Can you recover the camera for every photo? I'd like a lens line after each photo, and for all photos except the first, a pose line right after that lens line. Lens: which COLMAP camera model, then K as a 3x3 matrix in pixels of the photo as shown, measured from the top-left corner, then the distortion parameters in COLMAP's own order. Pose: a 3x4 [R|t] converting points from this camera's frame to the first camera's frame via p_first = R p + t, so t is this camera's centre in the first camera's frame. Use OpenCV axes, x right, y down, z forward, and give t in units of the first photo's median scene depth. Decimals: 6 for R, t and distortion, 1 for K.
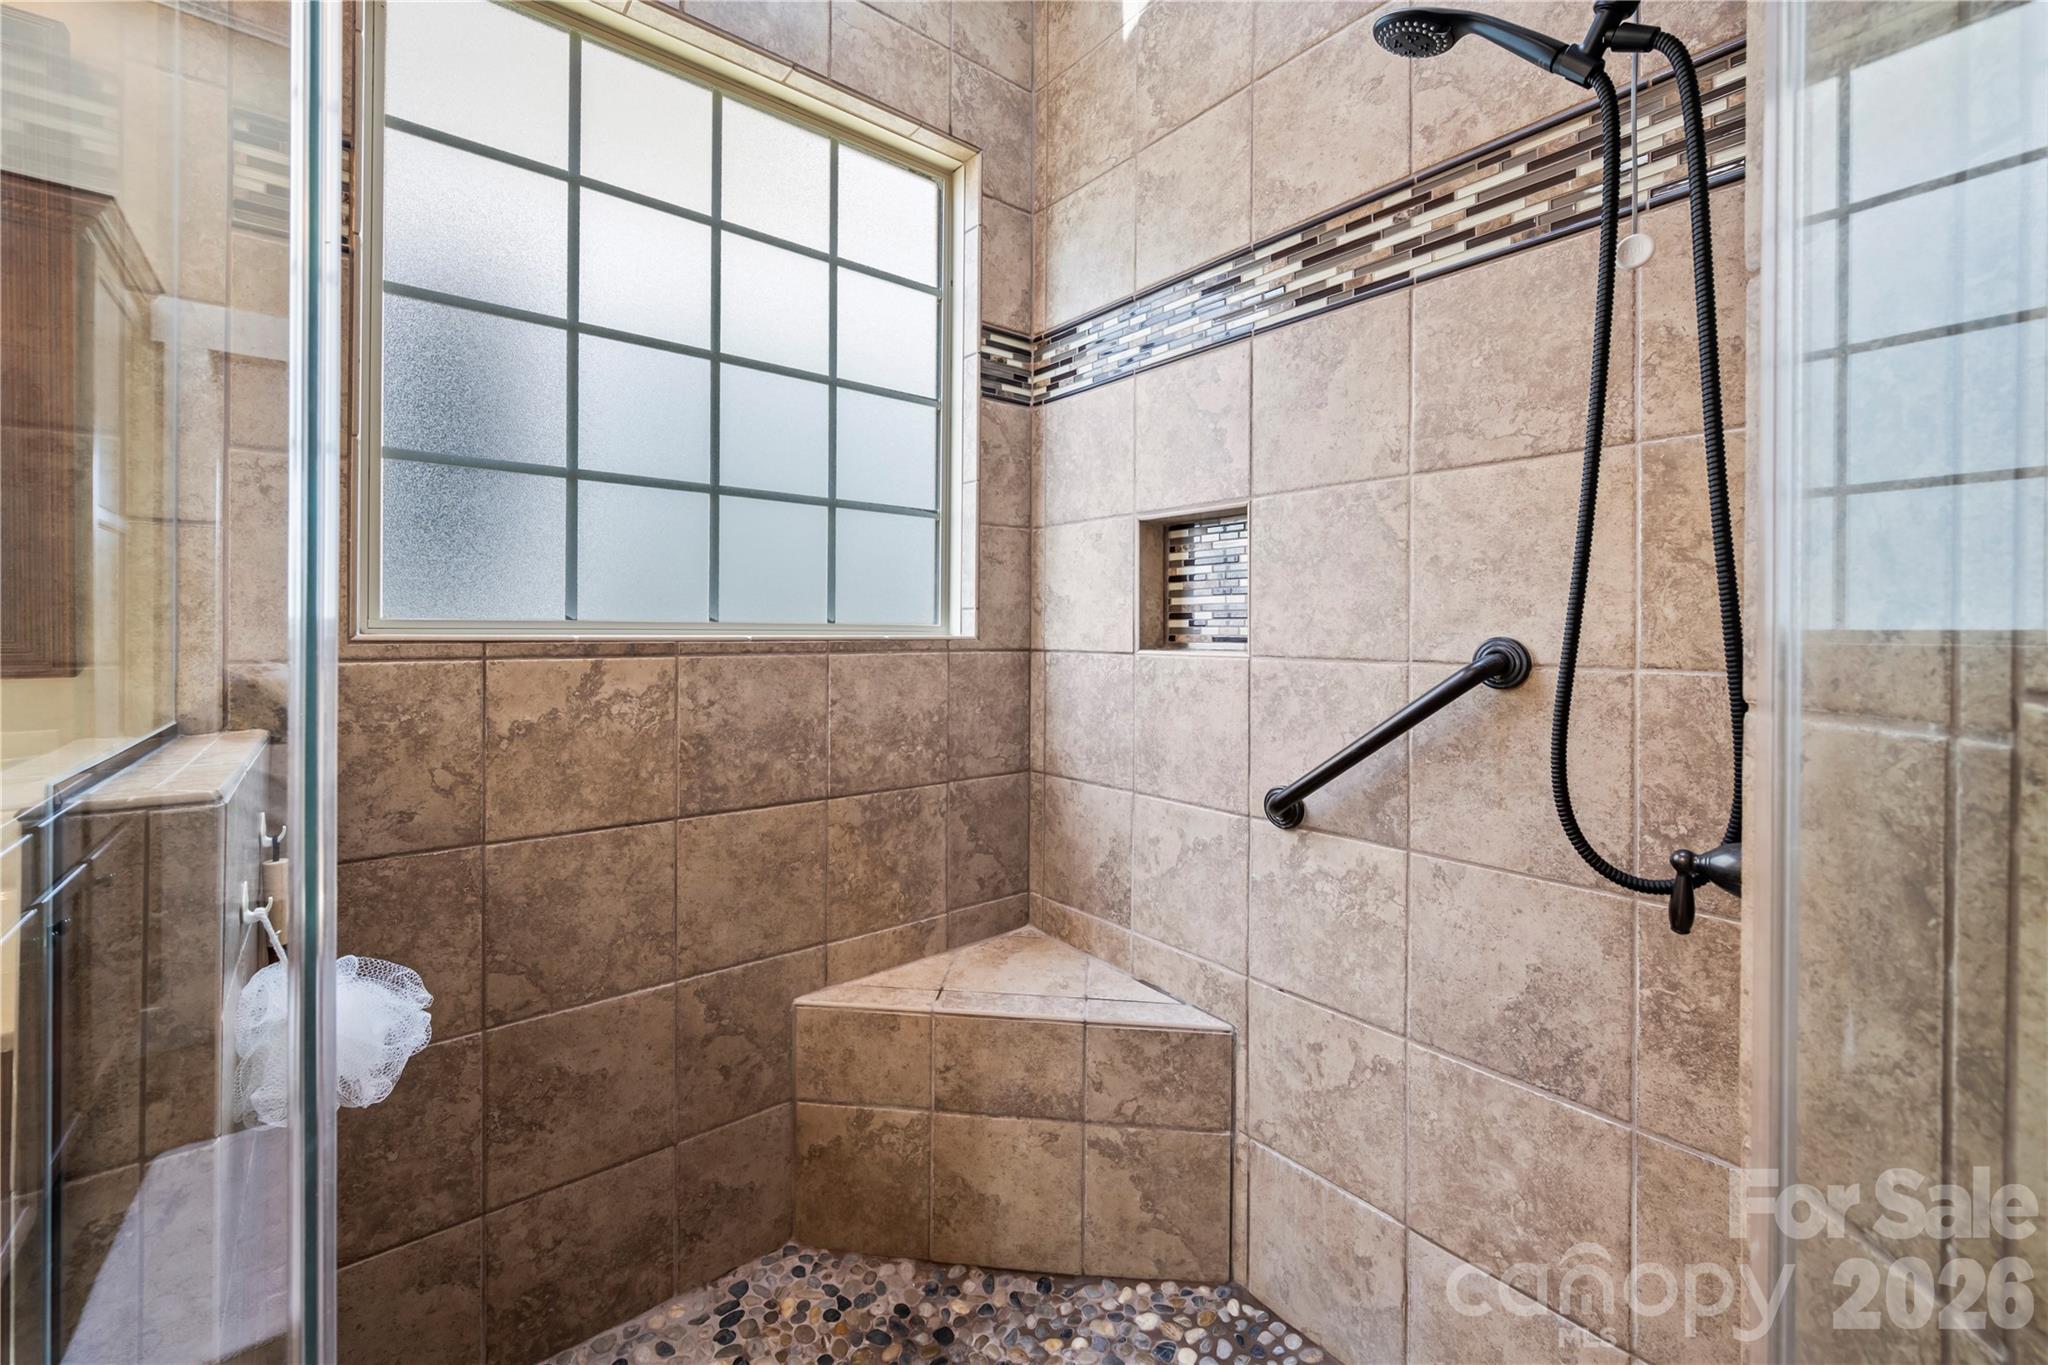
lens RADIAL K [[817.8, 0, 1050.0], [0, 817.8, 629.4], [0, 0, 1]] dist [-0.000194, 0.000456]
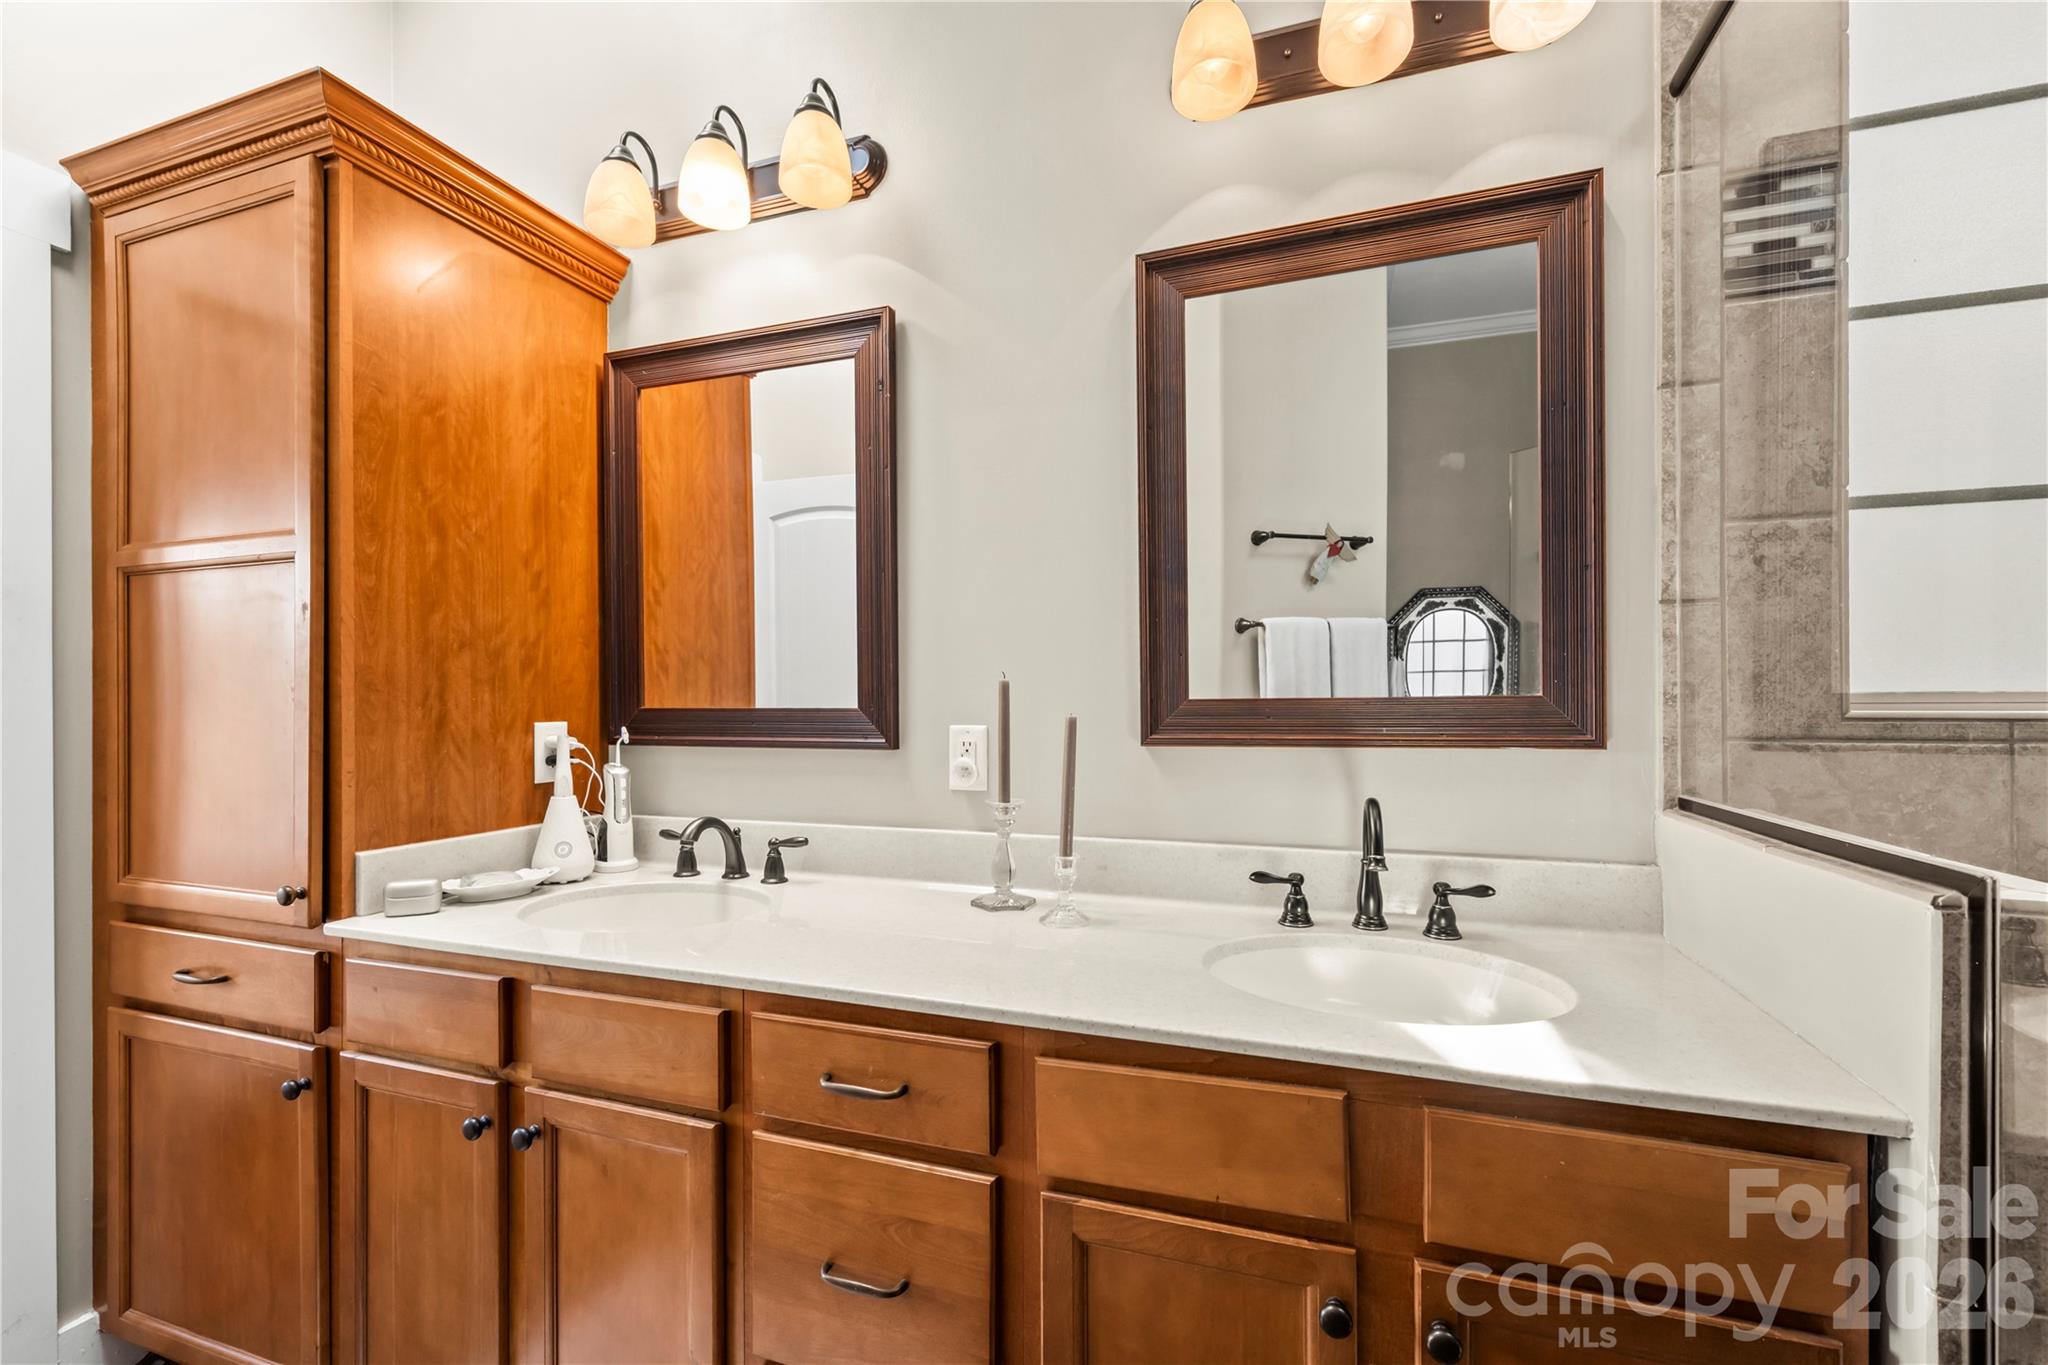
lens RADIAL K [[849.2, 0, 1031.1], [0, 849.2, 696.1], [0, 0, 1]] dist [0.000508, -0.000174]
pose [[0.517411, -0.008722, -0.855693, -0.346715], [0.008485, 0.999951, -0.005062, -0.008442], [0.855695, -0.004642, 0.517459, -0.158483]]
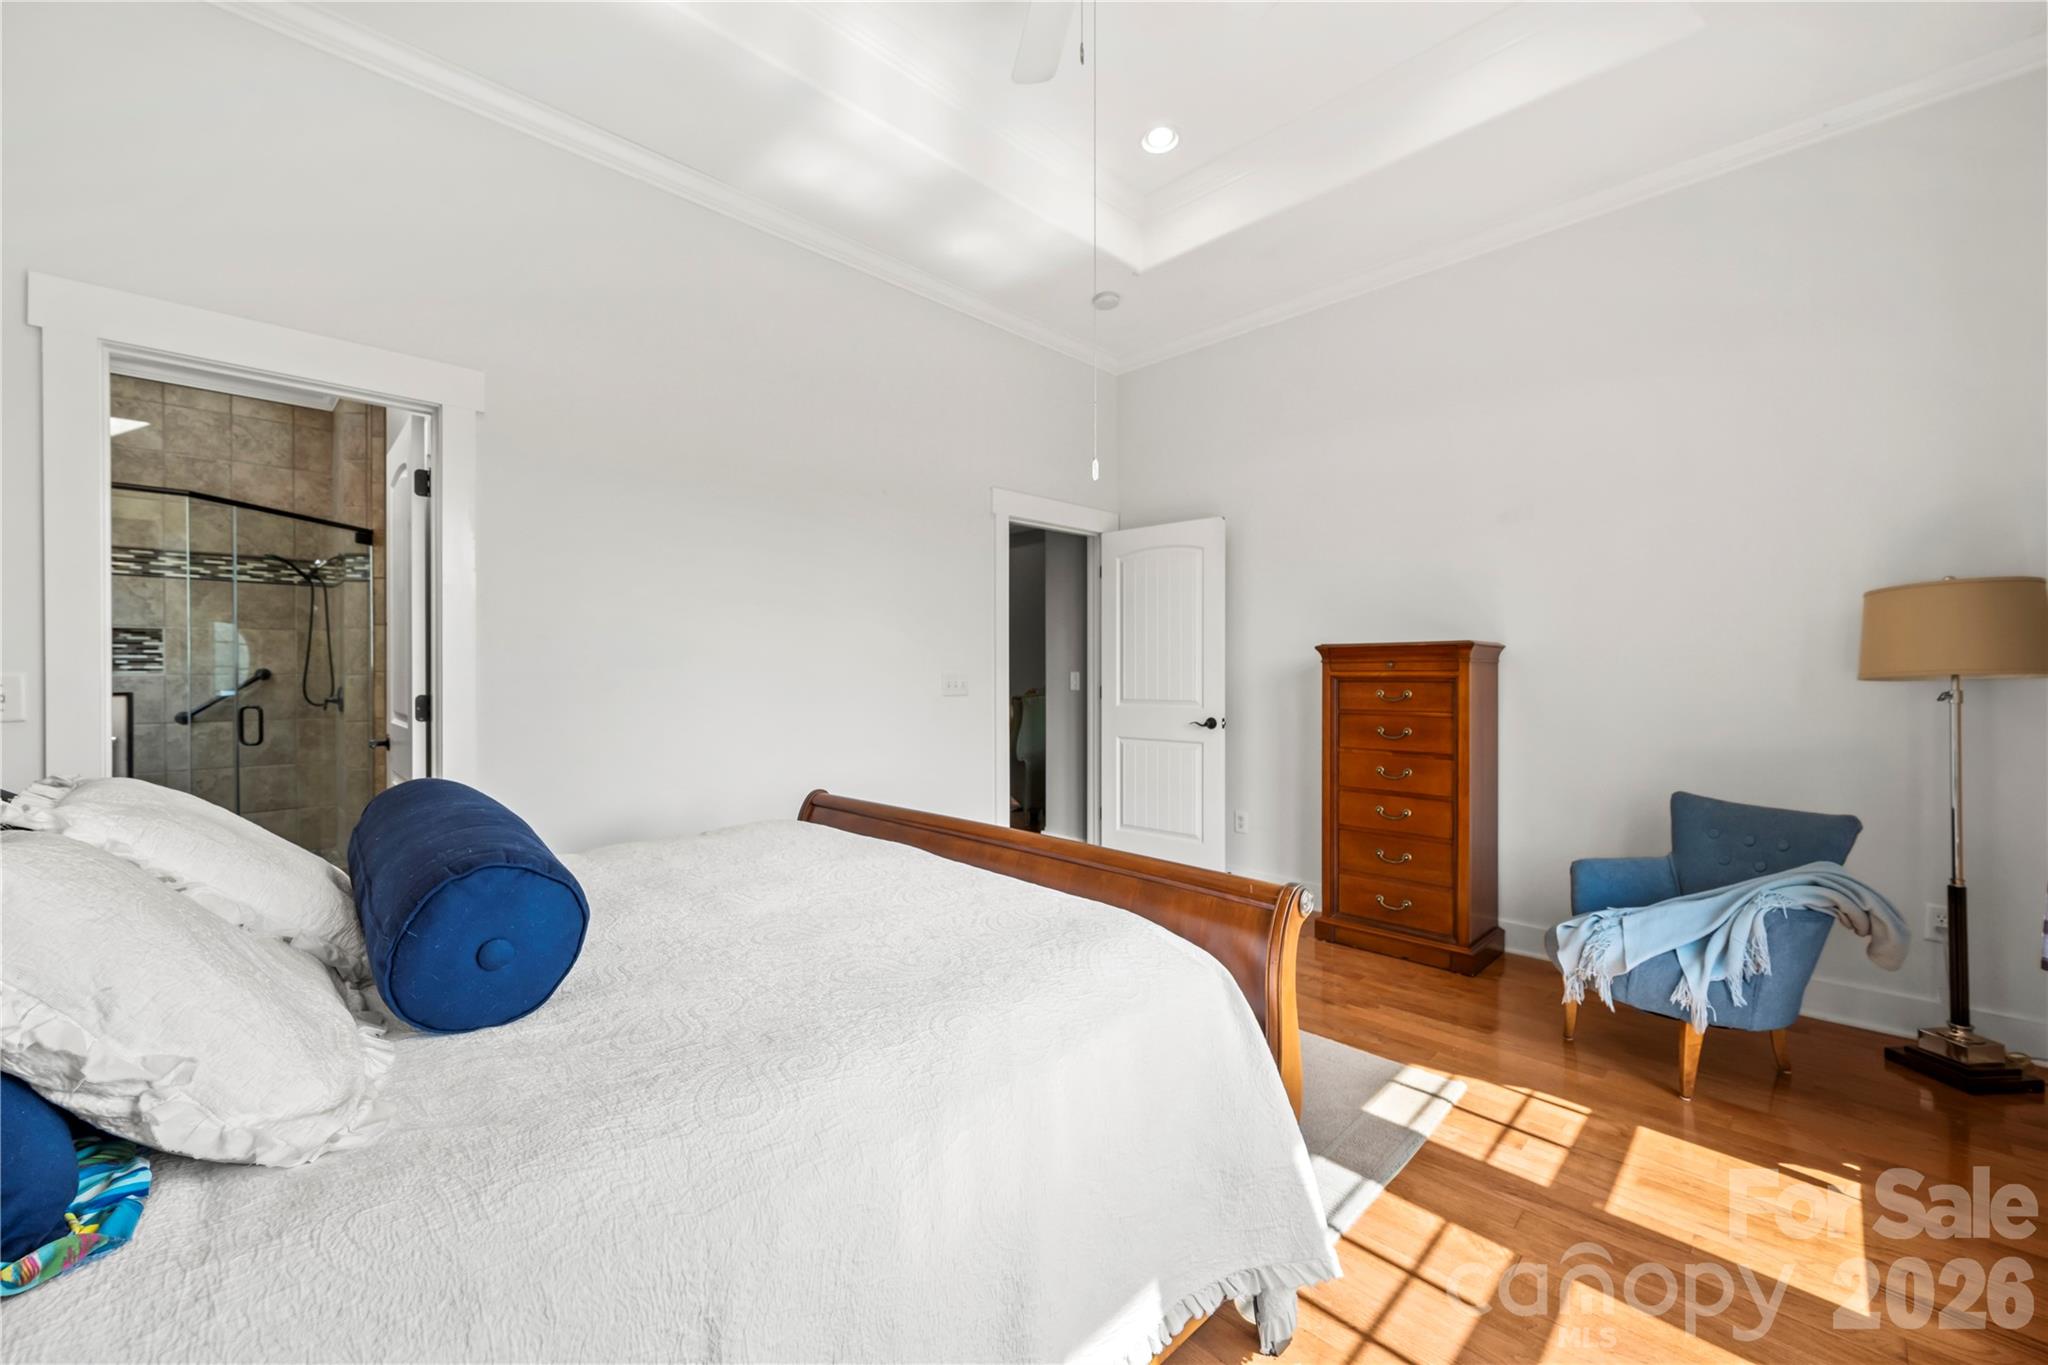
lens RADIAL K [[817.8, 0, 1025.8], [0, 817.8, 676.7], [0, 0, 1]] dist [-0.000194, 0.000456]
pose [[-0.091016, -0.011343, 0.995785, -3.639513], [0.000429, 0.999935, 0.011430, 0.004782], [-0.995849, 0.001467, -0.091005, -2.337879]]
